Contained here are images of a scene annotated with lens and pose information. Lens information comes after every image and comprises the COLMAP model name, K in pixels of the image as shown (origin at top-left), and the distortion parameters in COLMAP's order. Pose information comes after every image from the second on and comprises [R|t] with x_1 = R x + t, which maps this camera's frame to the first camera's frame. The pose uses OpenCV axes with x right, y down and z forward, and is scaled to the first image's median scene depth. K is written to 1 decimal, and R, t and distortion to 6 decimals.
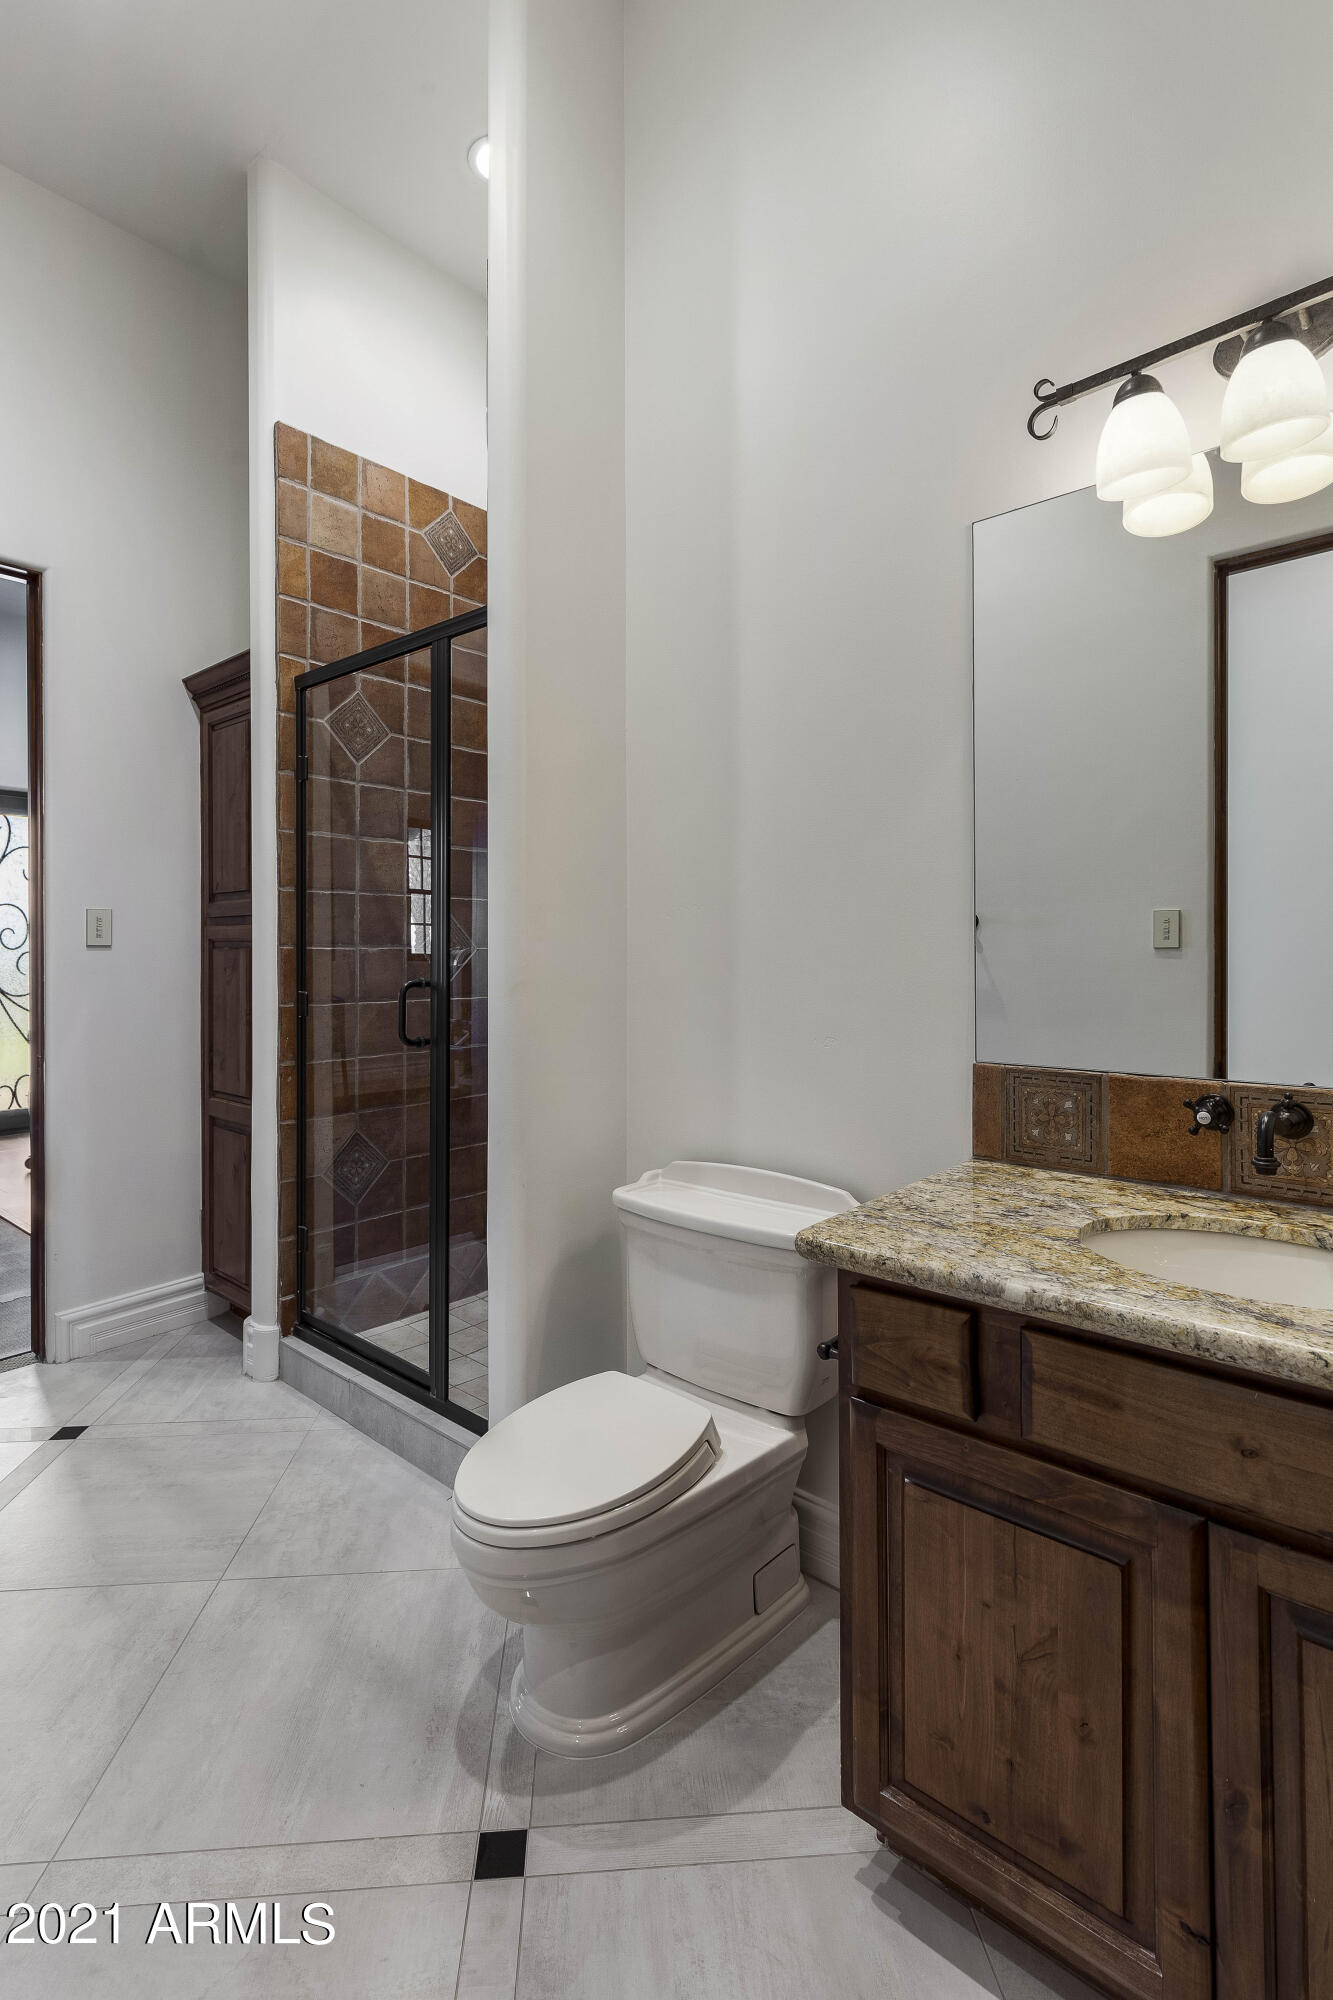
lens RADIAL K [[955.0, 0, 668.1], [0, 955.0, 950.0], [0, 0, 1]] dist [-0.000703, -0.000598]
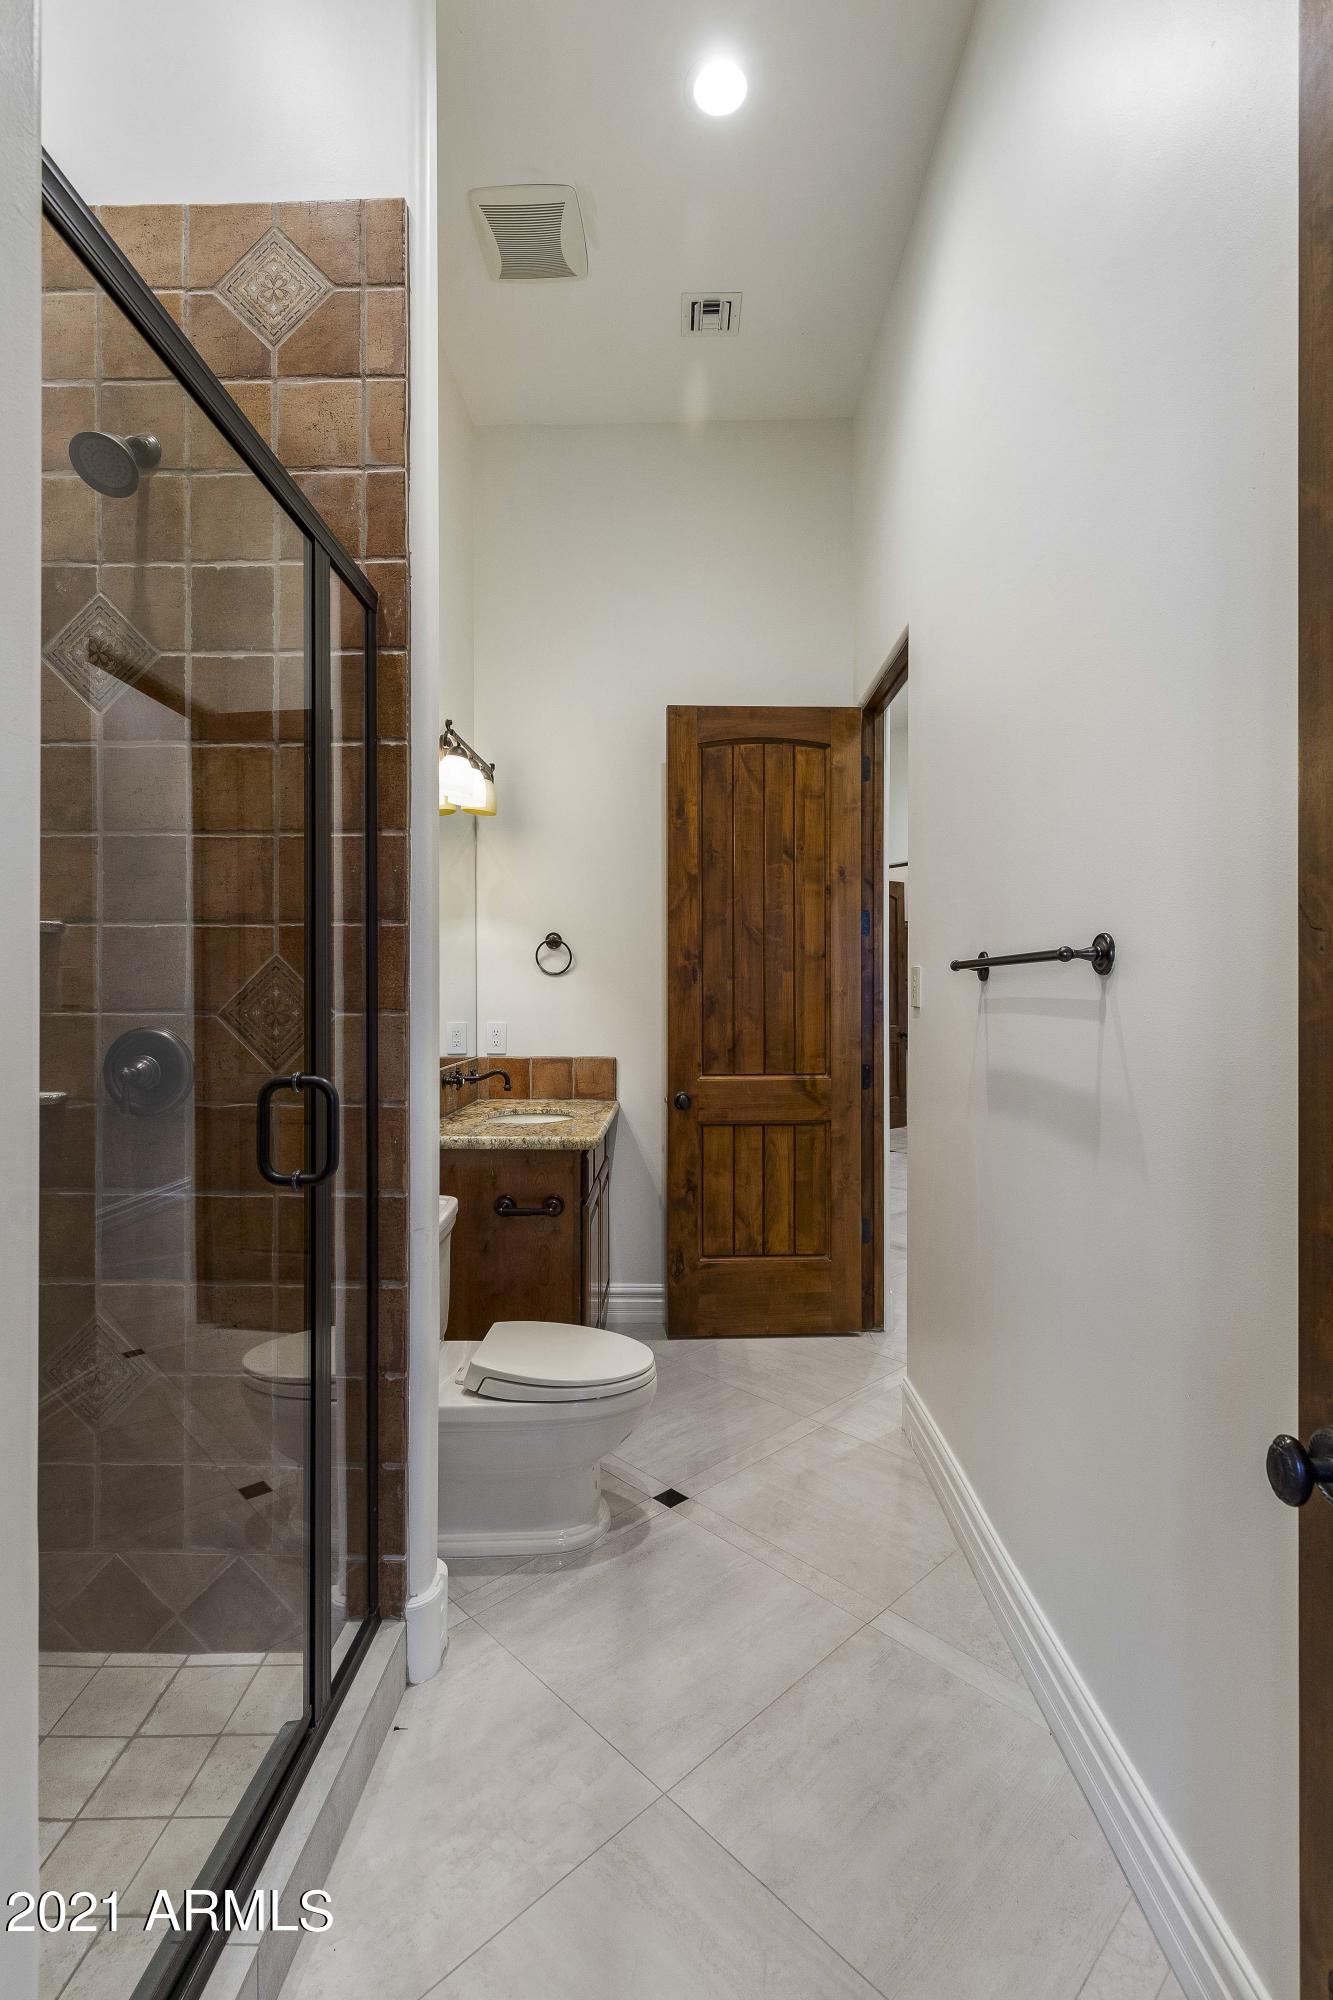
lens RADIAL K [[913.3, 0, 666.5], [0, 913.3, 1000.0], [0, 0, 1]] dist [-0.001057, -0.000300]
pose [[-0.649868, 0.005252, 0.760029, -1.243589], [-0.000761, 0.999971, -0.007561, -0.019362], [-0.760047, -0.005492, -0.649845, 1.756237]]
